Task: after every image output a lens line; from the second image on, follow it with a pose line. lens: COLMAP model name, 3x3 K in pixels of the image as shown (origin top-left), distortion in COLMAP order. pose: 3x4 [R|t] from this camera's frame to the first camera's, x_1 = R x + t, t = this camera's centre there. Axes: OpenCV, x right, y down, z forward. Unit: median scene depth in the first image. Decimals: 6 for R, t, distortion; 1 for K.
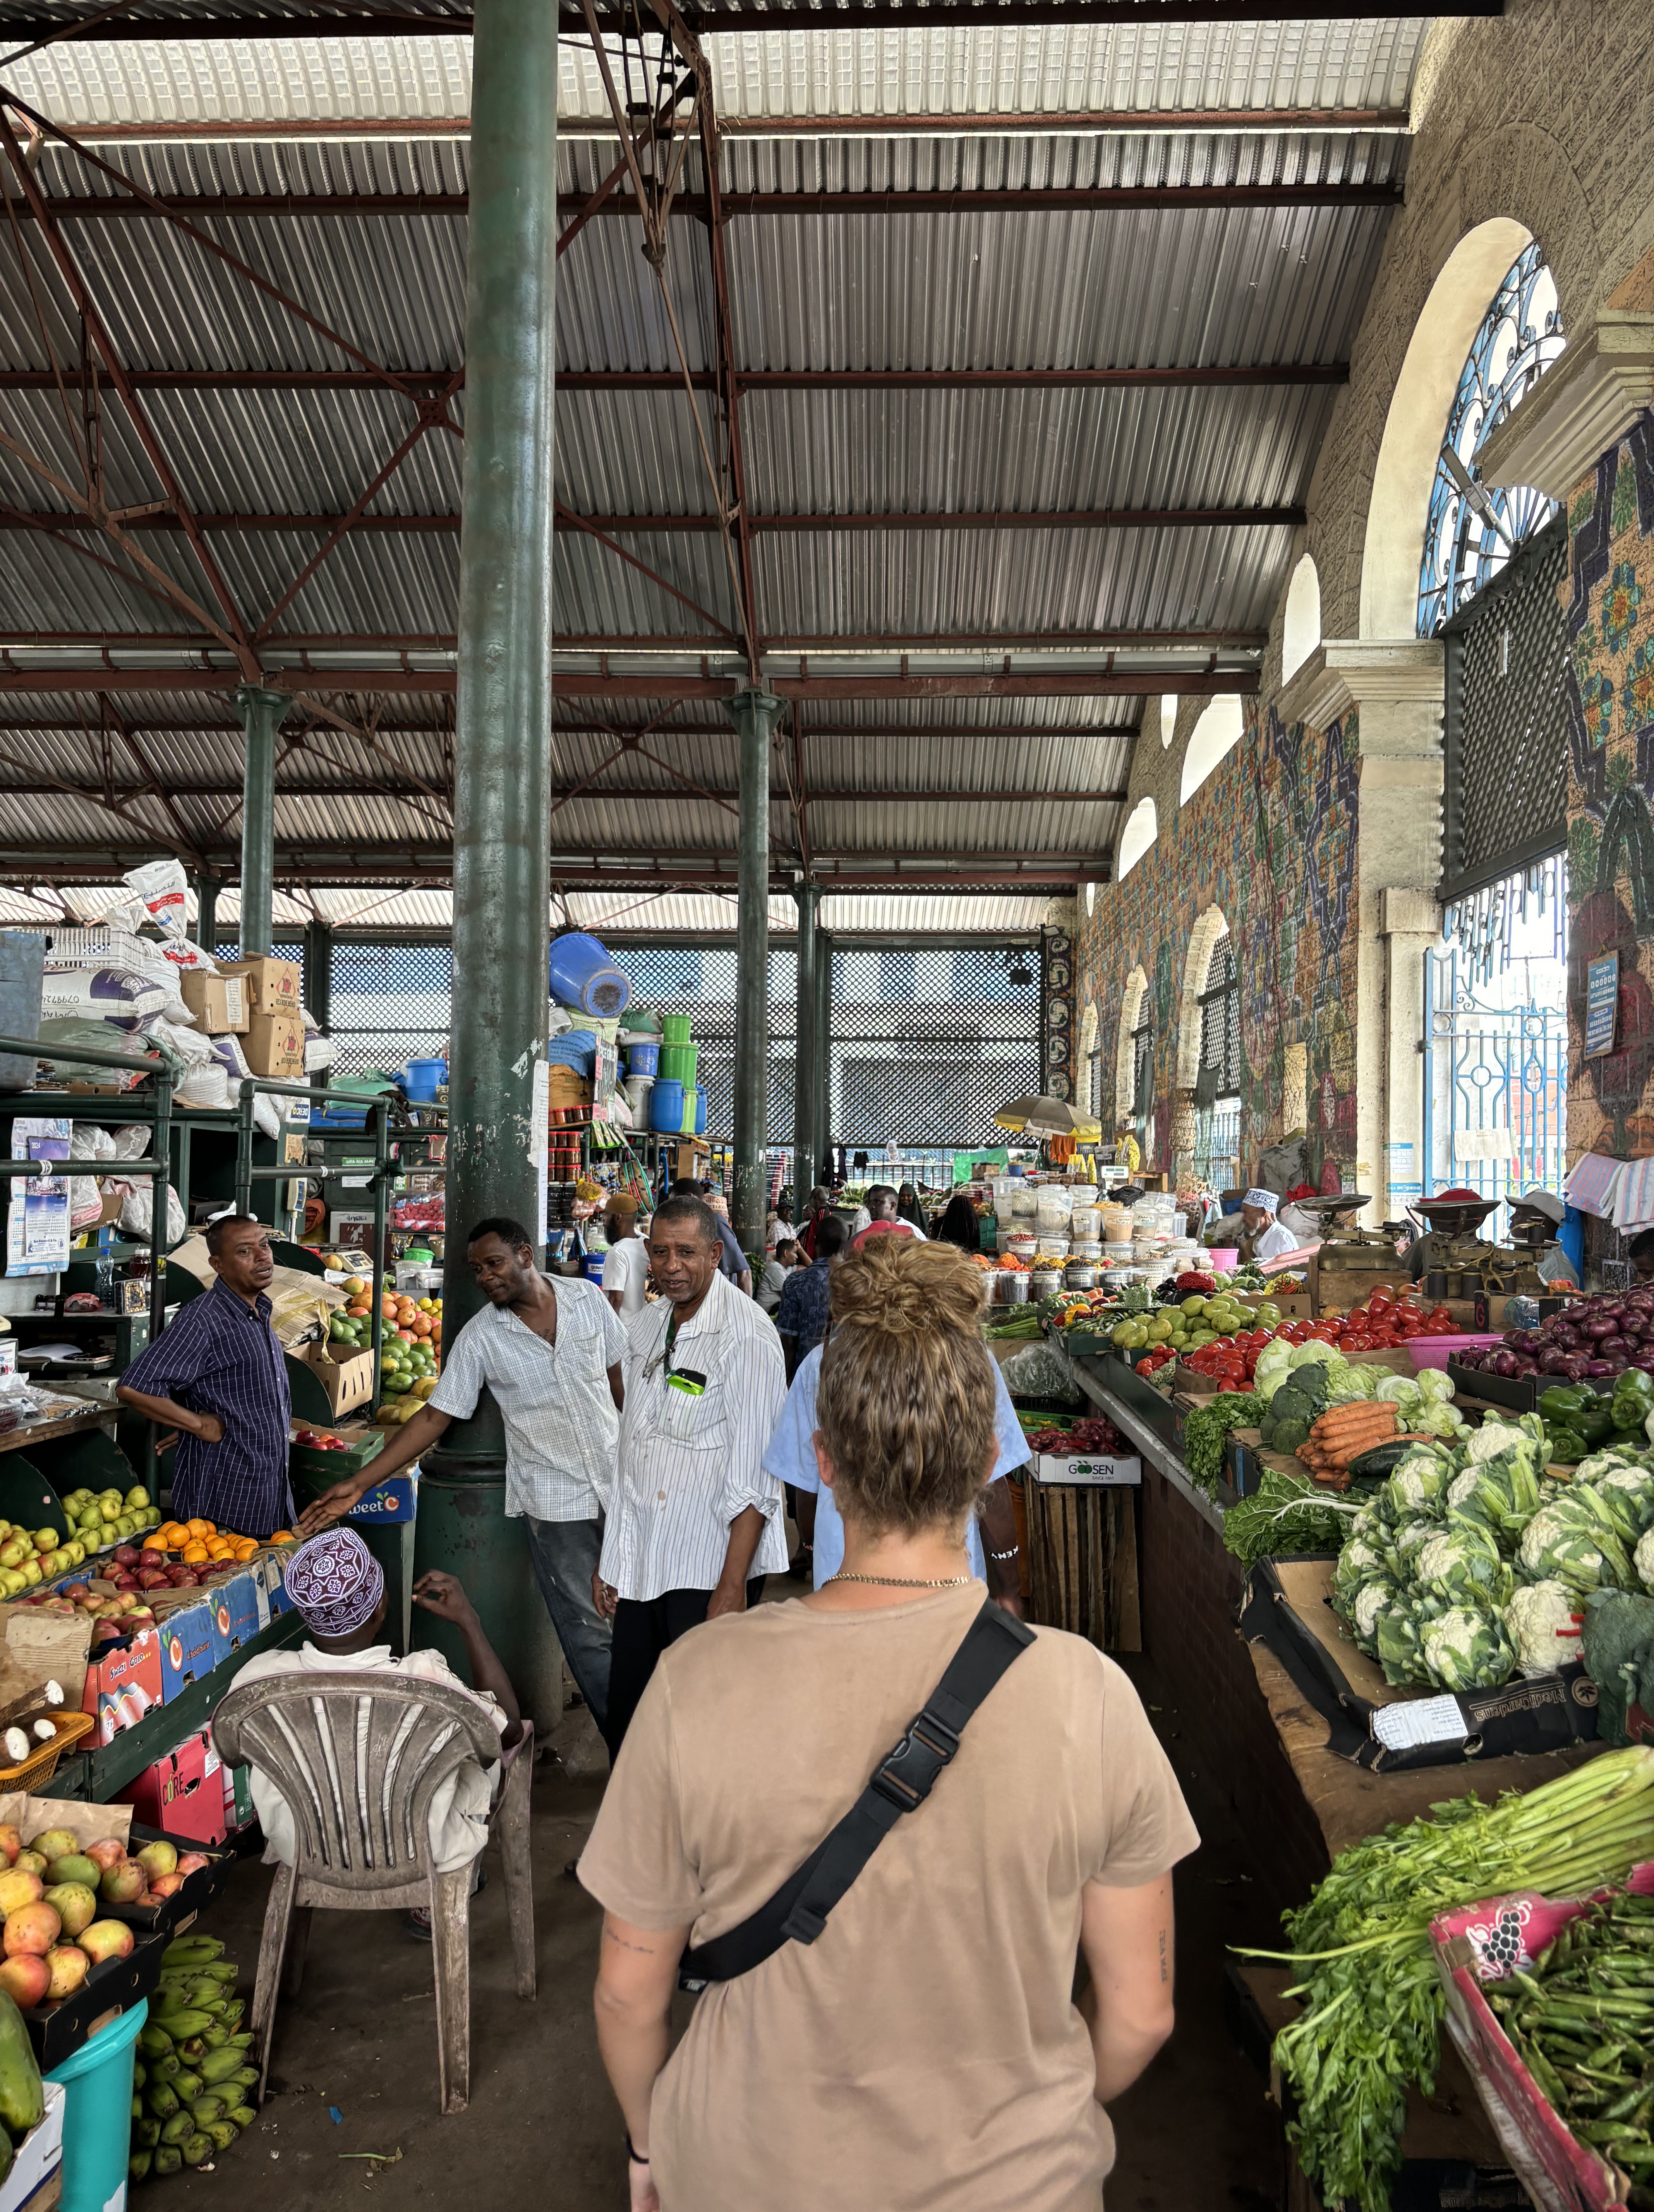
lens RADIAL K [[1710.3, 0, 820.3], [0, 1710.3, 1106.8], [0, 0, 1]] dist [0.015605, 0.016750]
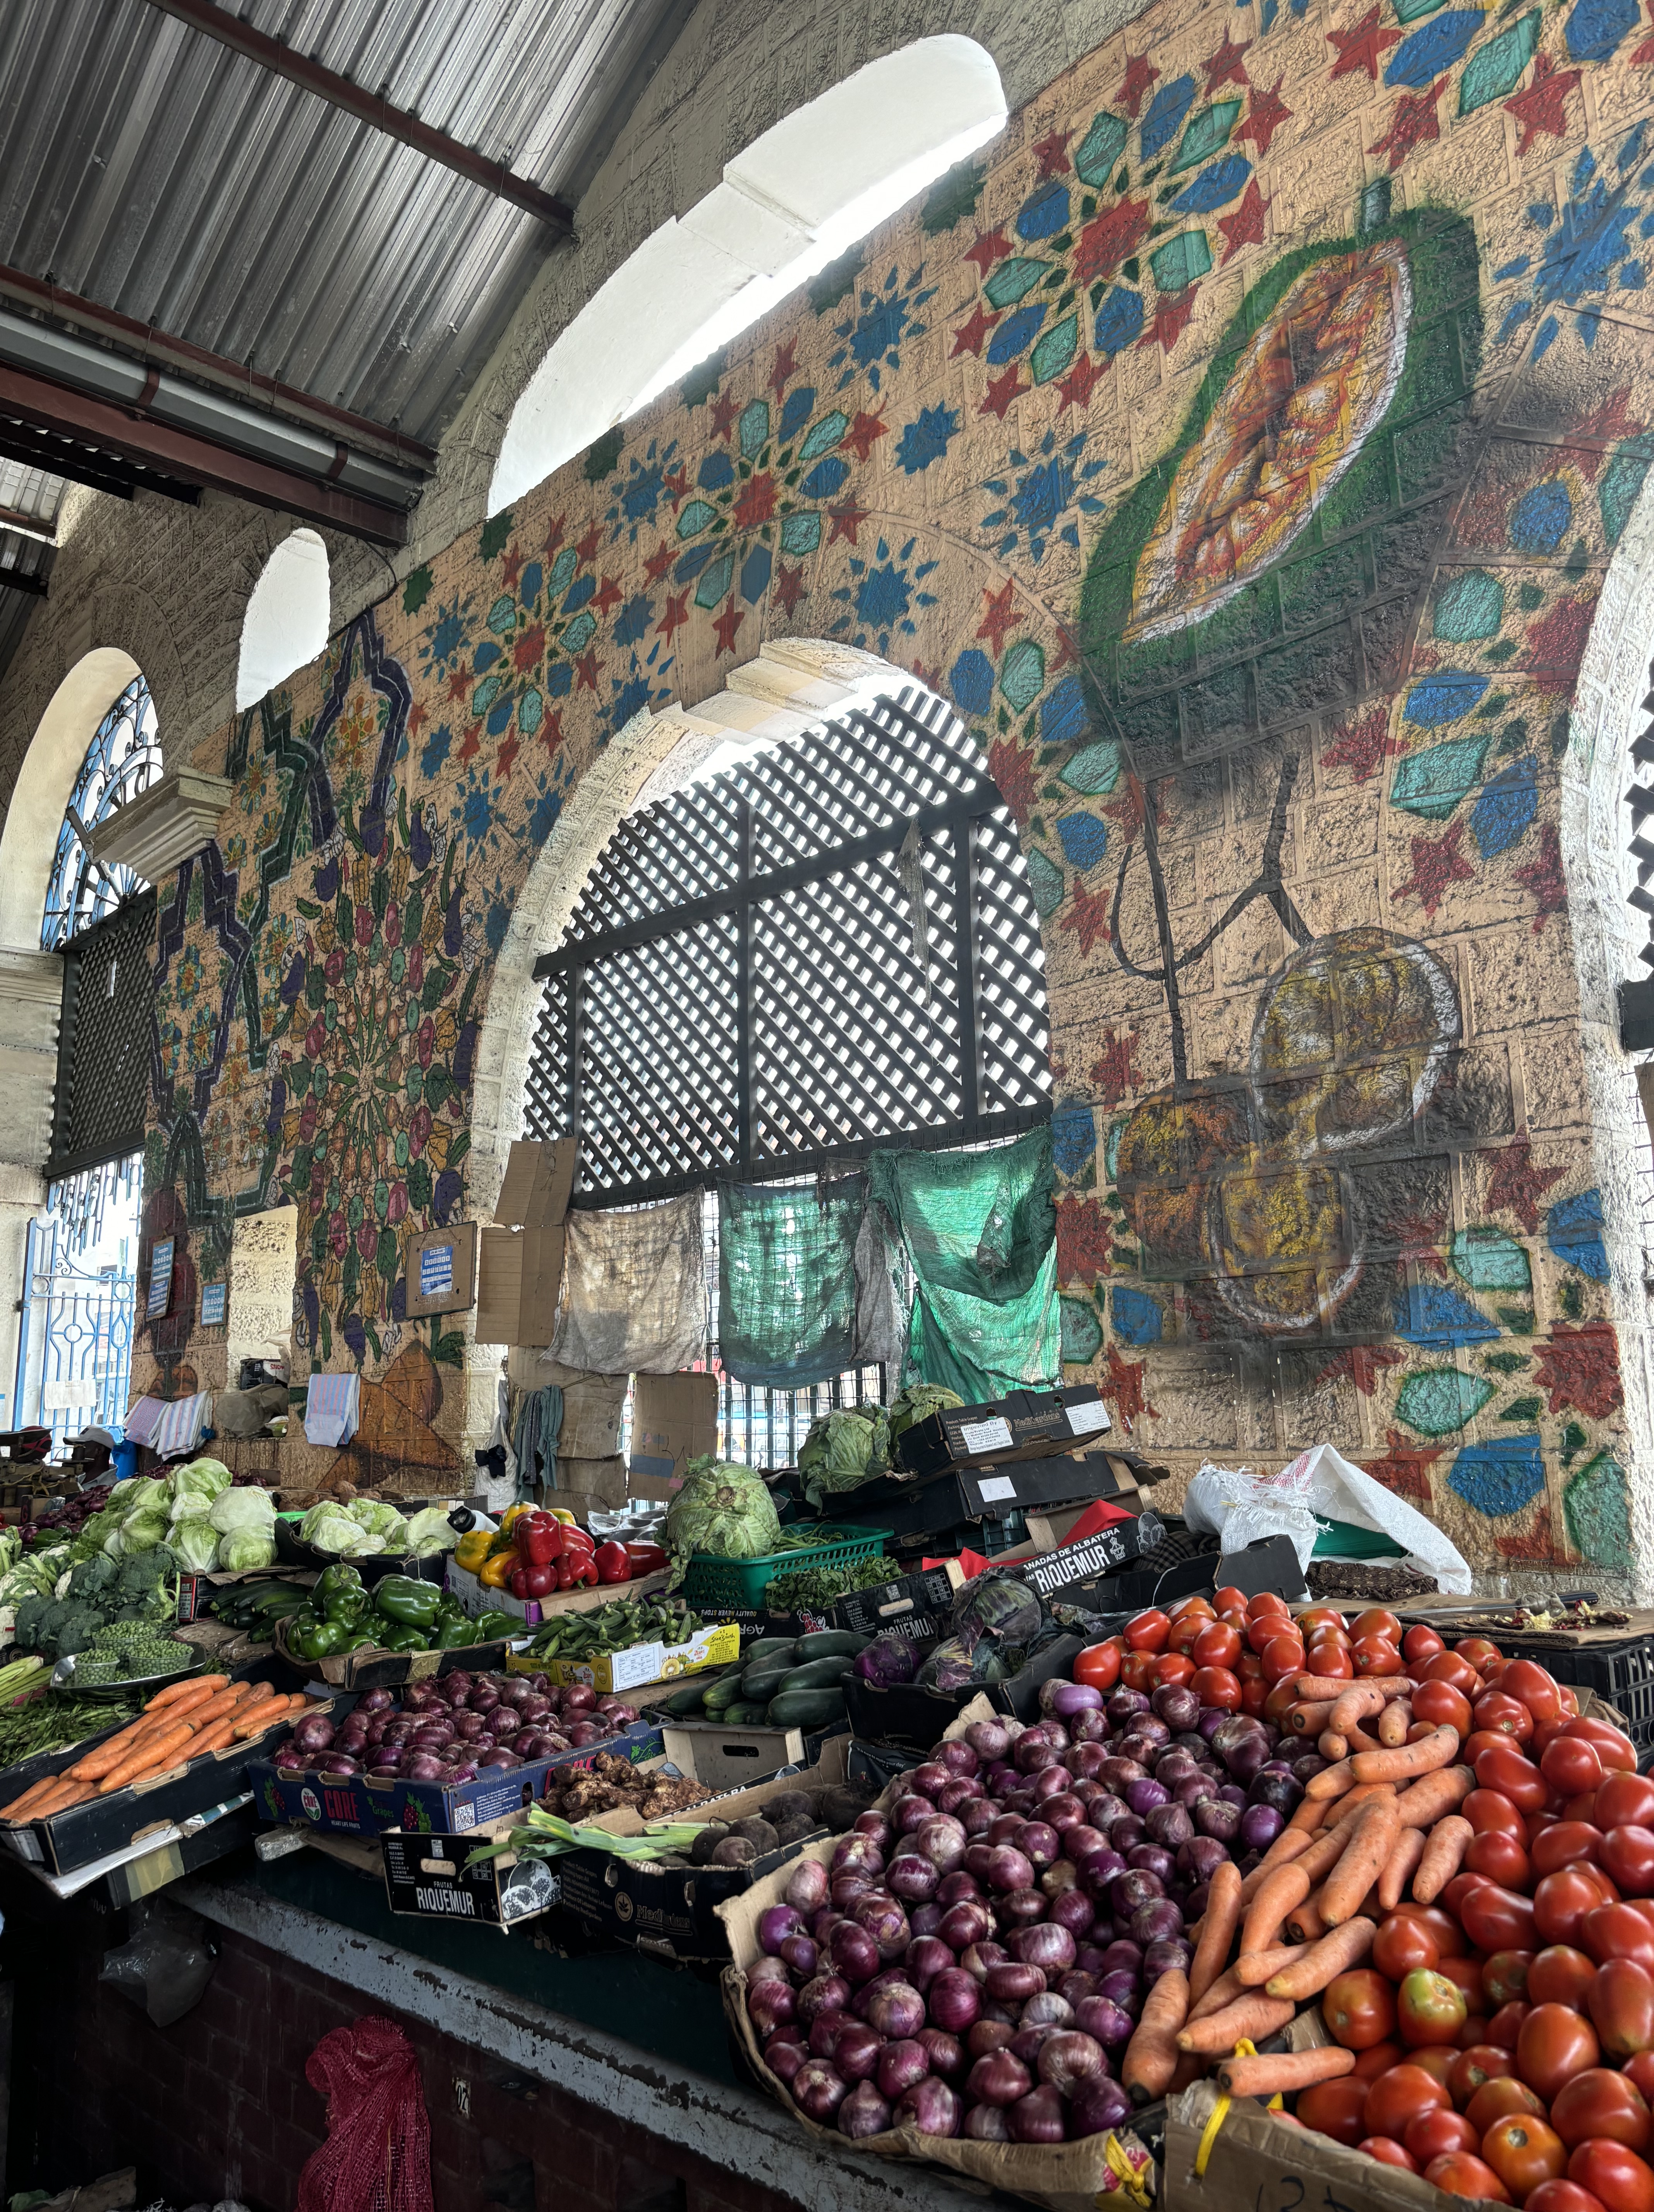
lens RADIAL K [[1710.3, 0, 816.0], [0, 1710.3, 1104.0], [0, 0, 1]] dist [0.015605, 0.016750]
pose [[0.727198, 0.101655, 0.678859, -0.049549], [0.001080, 0.988803, -0.149224, 0.002598], [-0.686427, 0.109249, 0.718946, -0.190380]]
